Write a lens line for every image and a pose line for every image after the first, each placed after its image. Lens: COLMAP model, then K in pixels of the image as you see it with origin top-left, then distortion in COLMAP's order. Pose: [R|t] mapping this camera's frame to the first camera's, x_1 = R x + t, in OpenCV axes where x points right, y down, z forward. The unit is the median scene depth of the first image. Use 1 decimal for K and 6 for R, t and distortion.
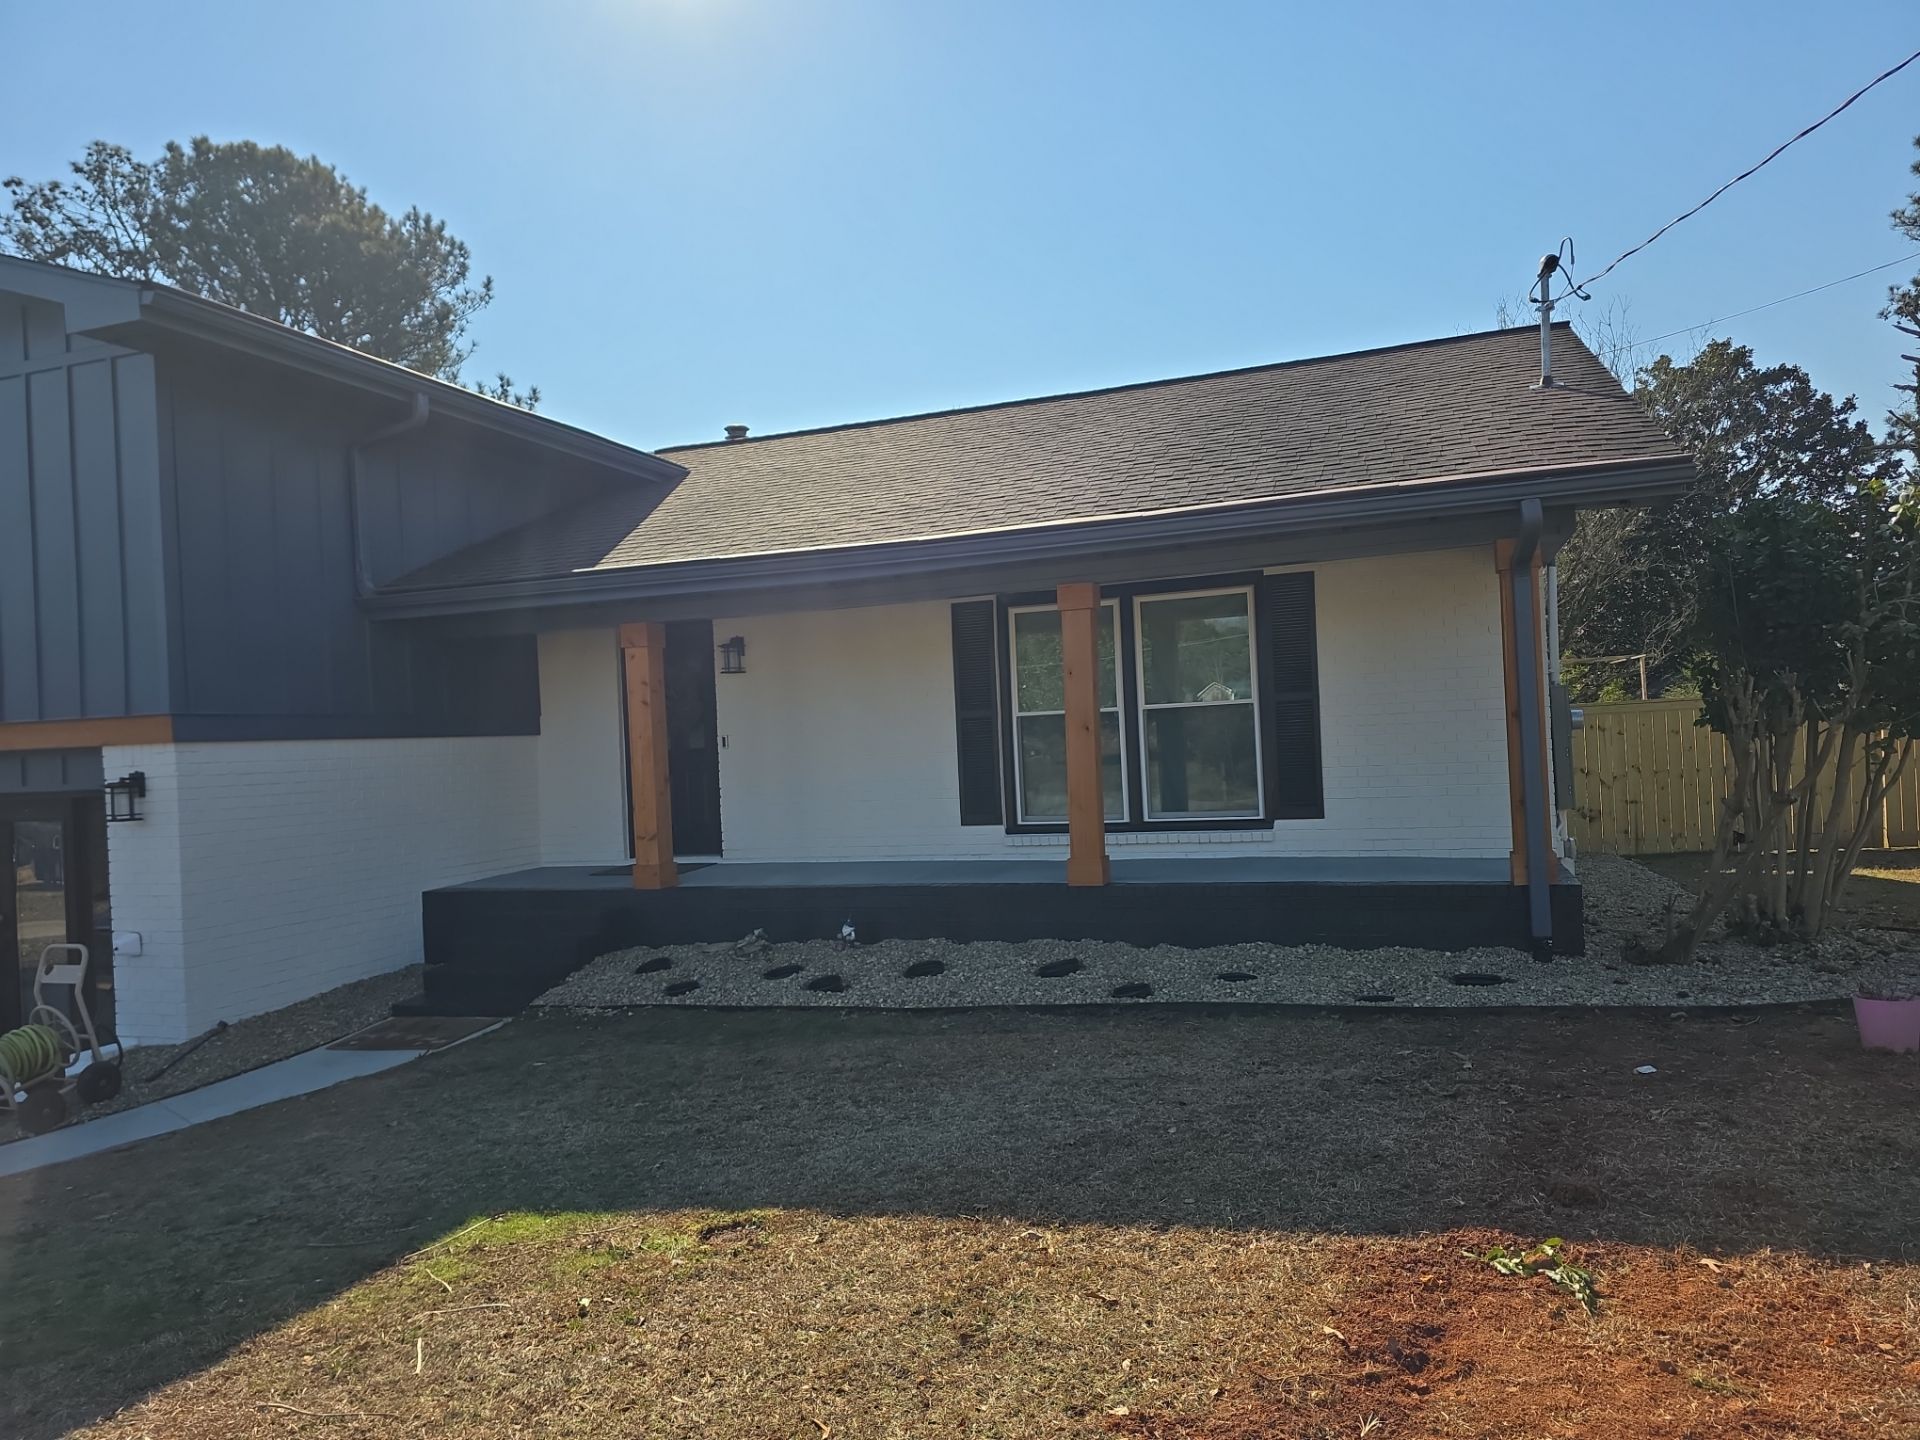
lens RADIAL K [[1274.3, 0, 992.5], [0, 1274.3, 749.6], [0, 0, 1]] dist [0.045850, -0.038258]
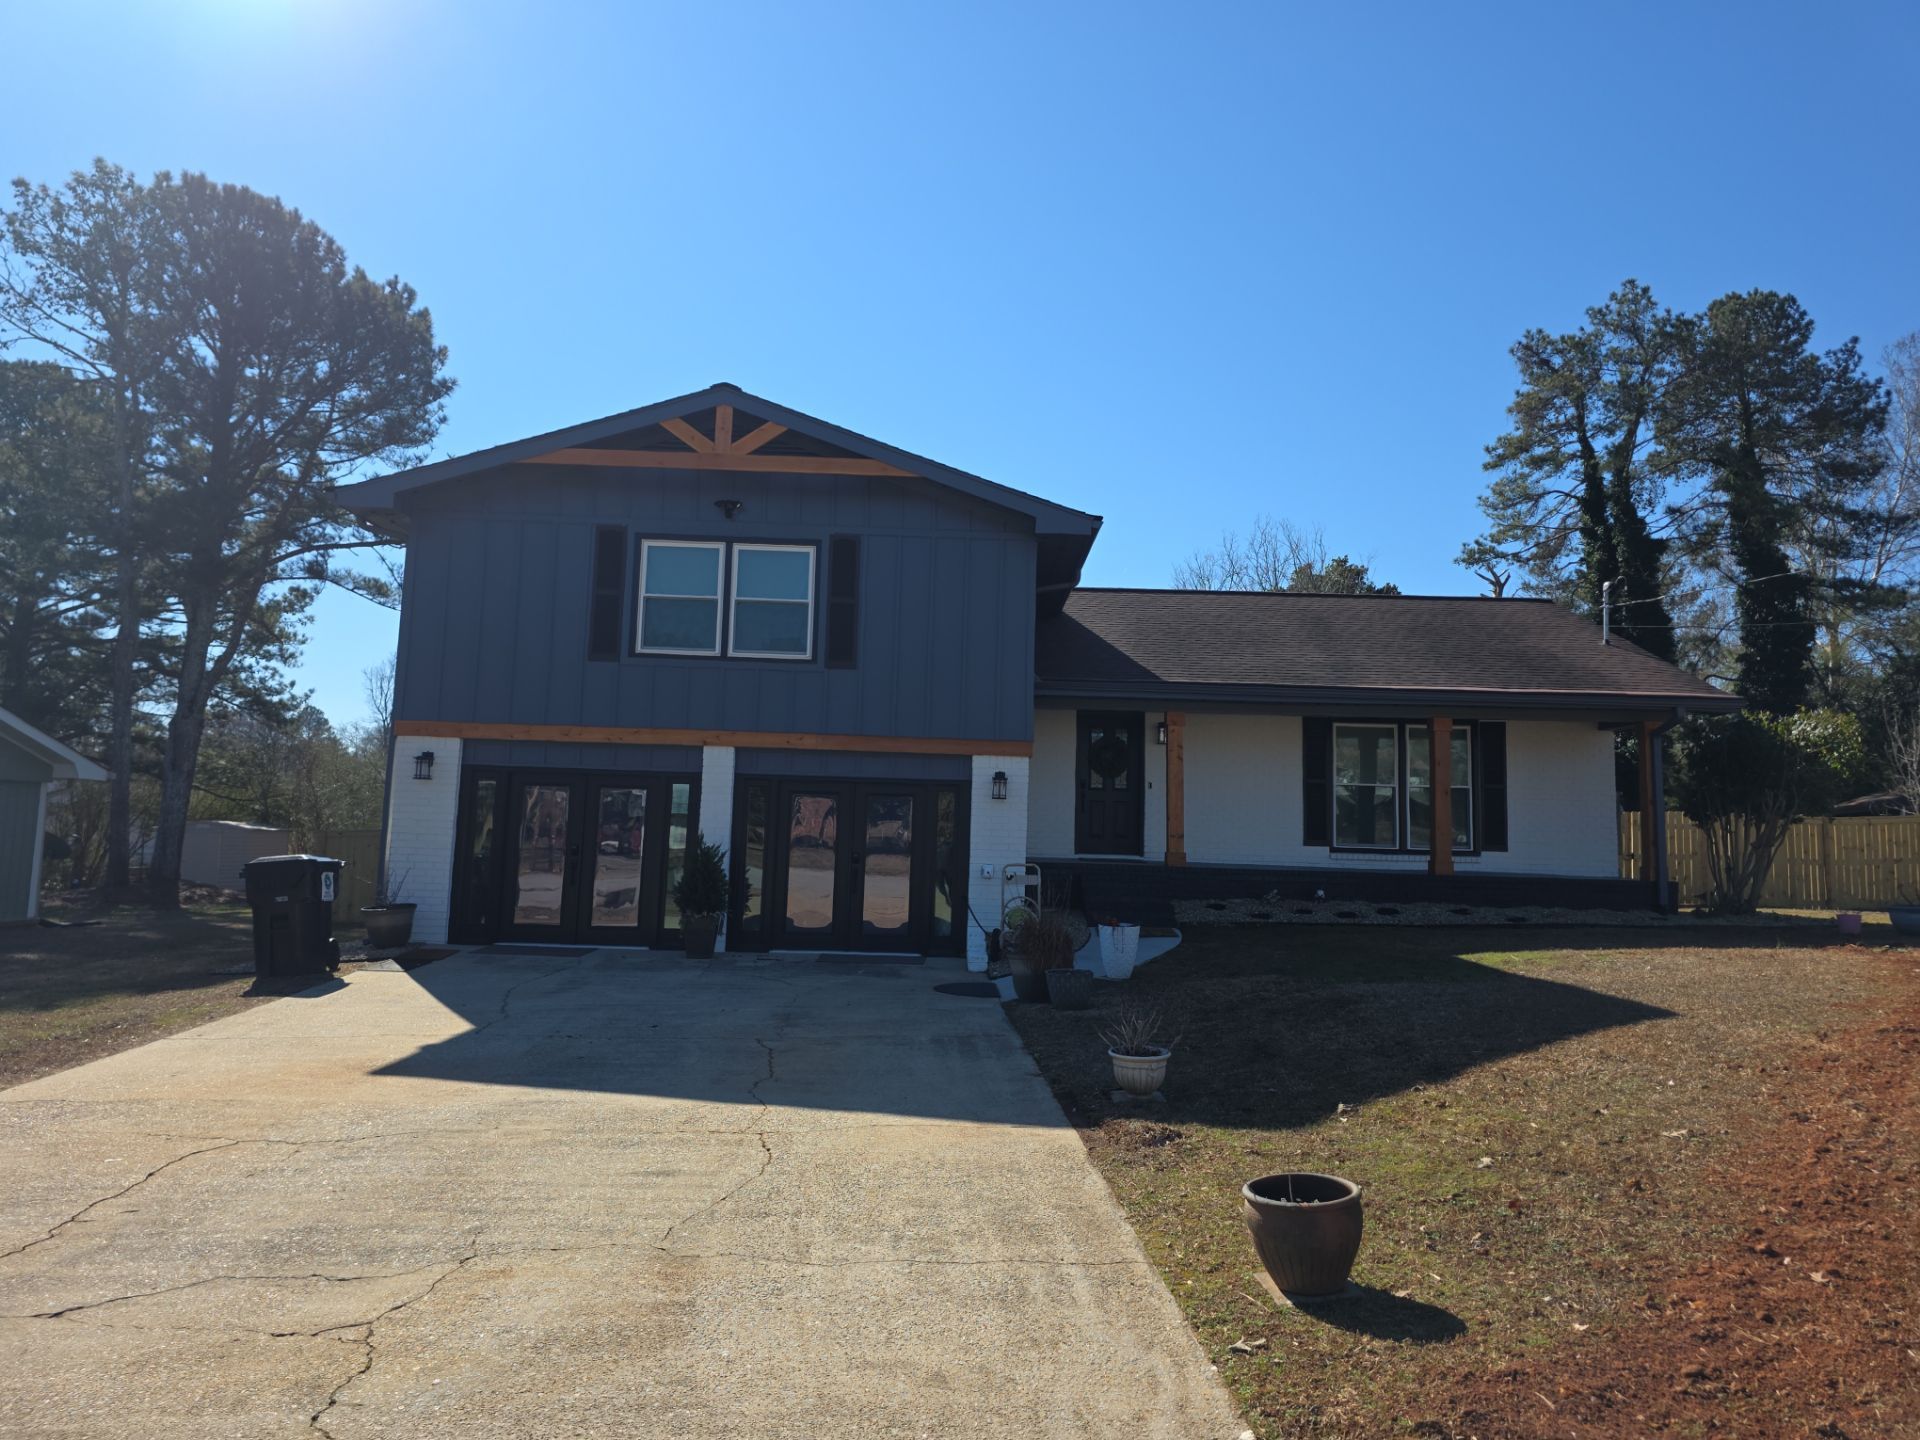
lens RADIAL K [[1274.3, 0, 1003.9], [0, 1274.3, 695.6], [0, 0, 1]] dist [0.045850, -0.038258]
pose [[0.933193, 0.108839, 0.342498, -1.061851], [-0.067026, 0.989025, -0.131670, 0.119346], [-0.353070, 0.099917, 0.930246, -0.510344]]
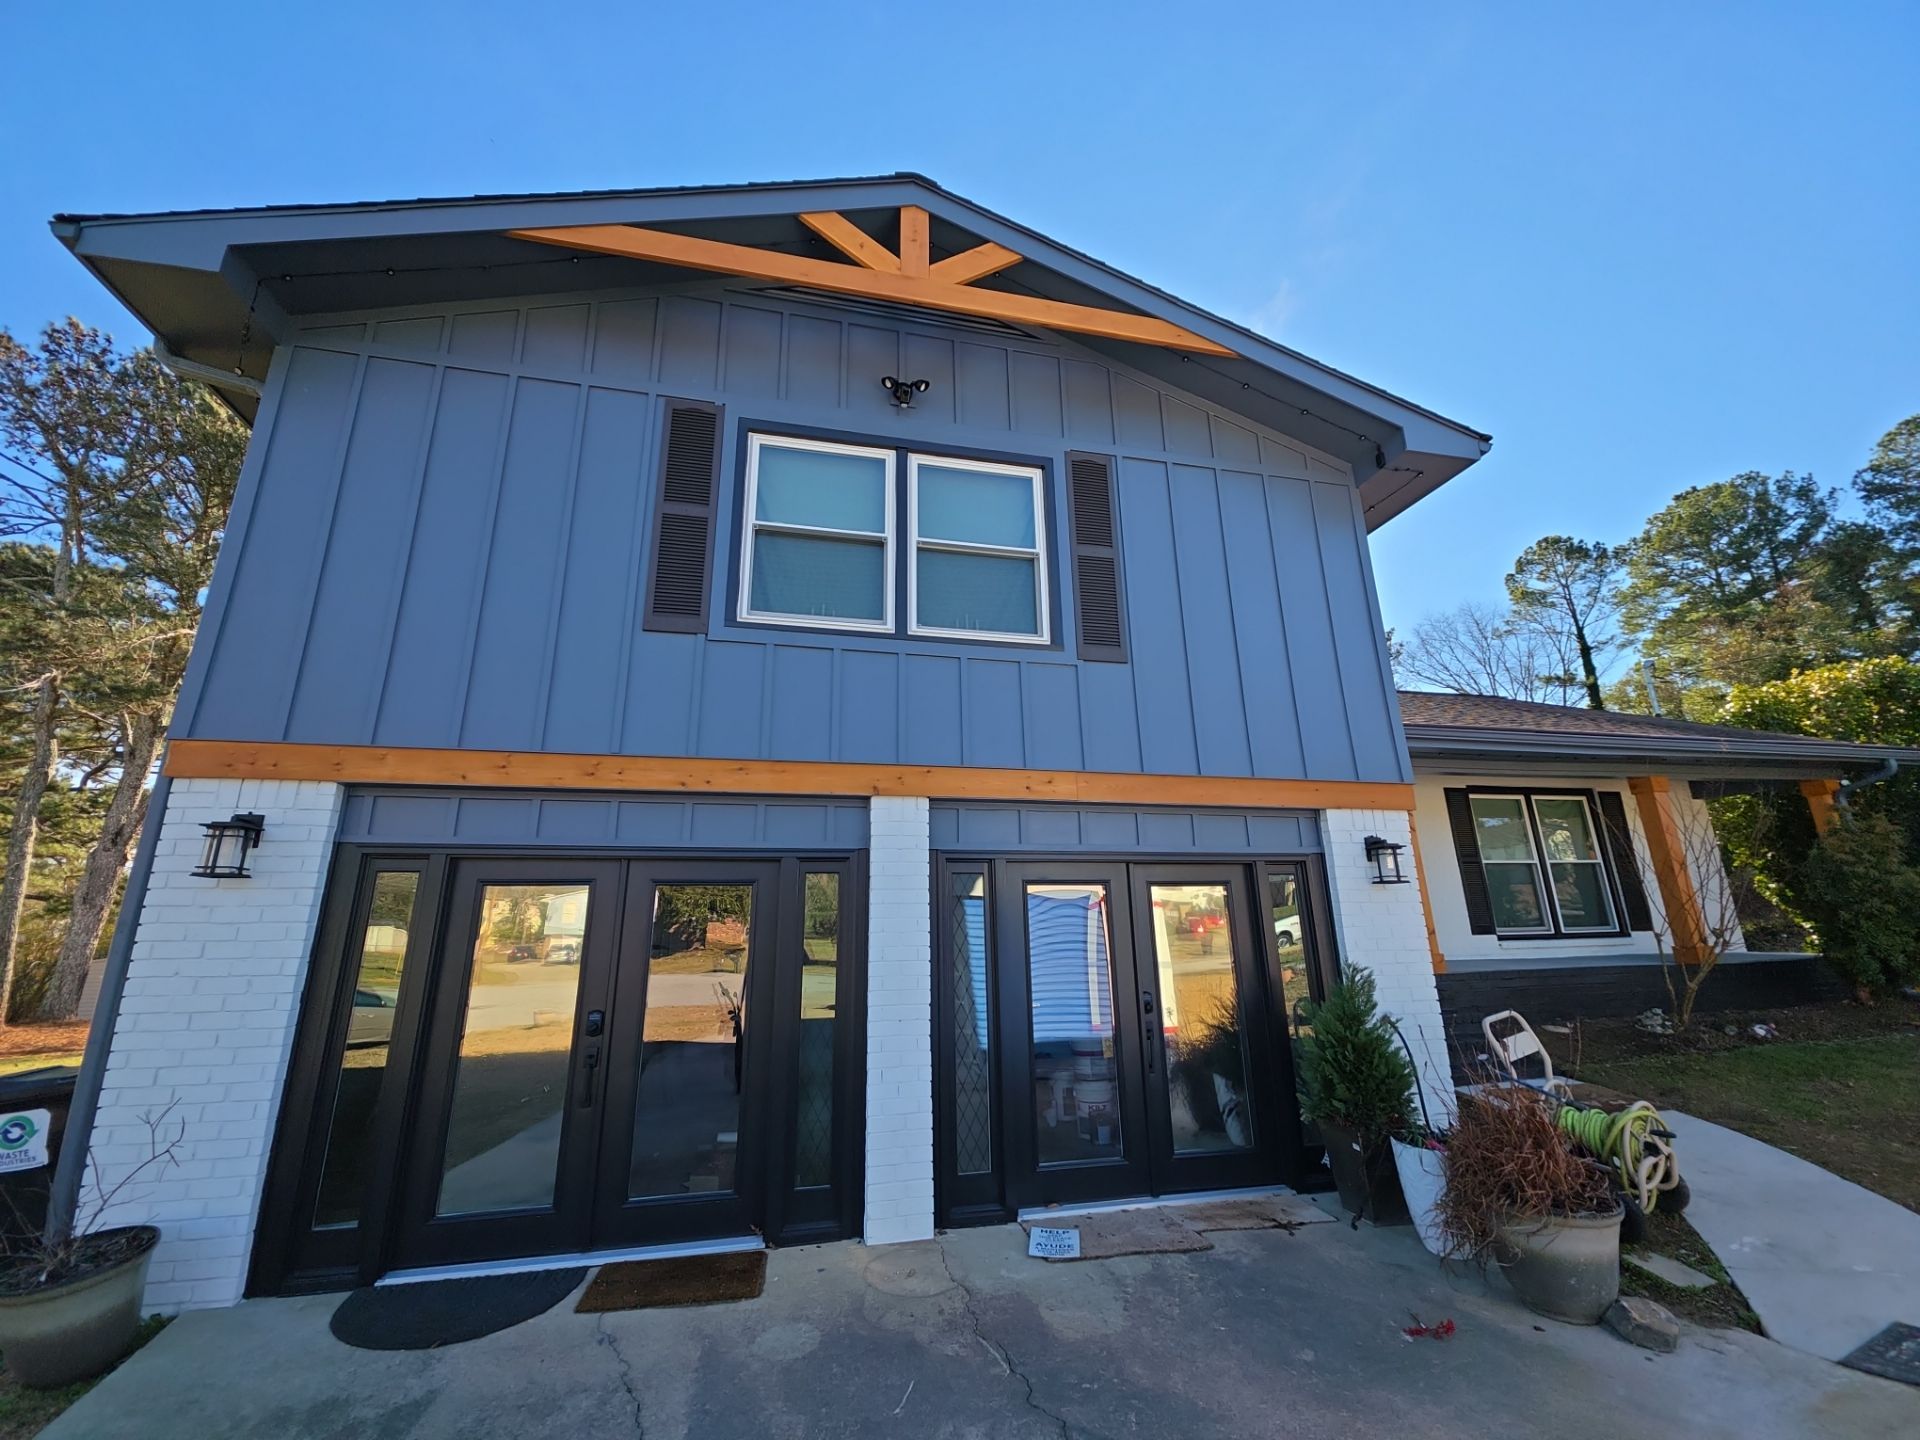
lens RADIAL K [[751.1, 0, 960.8], [0, 751.1, 715.7], [0, 0, 1]] dist [0.004325, -0.004634]
pose [[0.847126, 0.173855, 0.502148, -1.062037], [-0.017306, 0.953491, -0.300925, 0.094527], [-0.531111, 0.246231, 0.810735, 0.561560]]
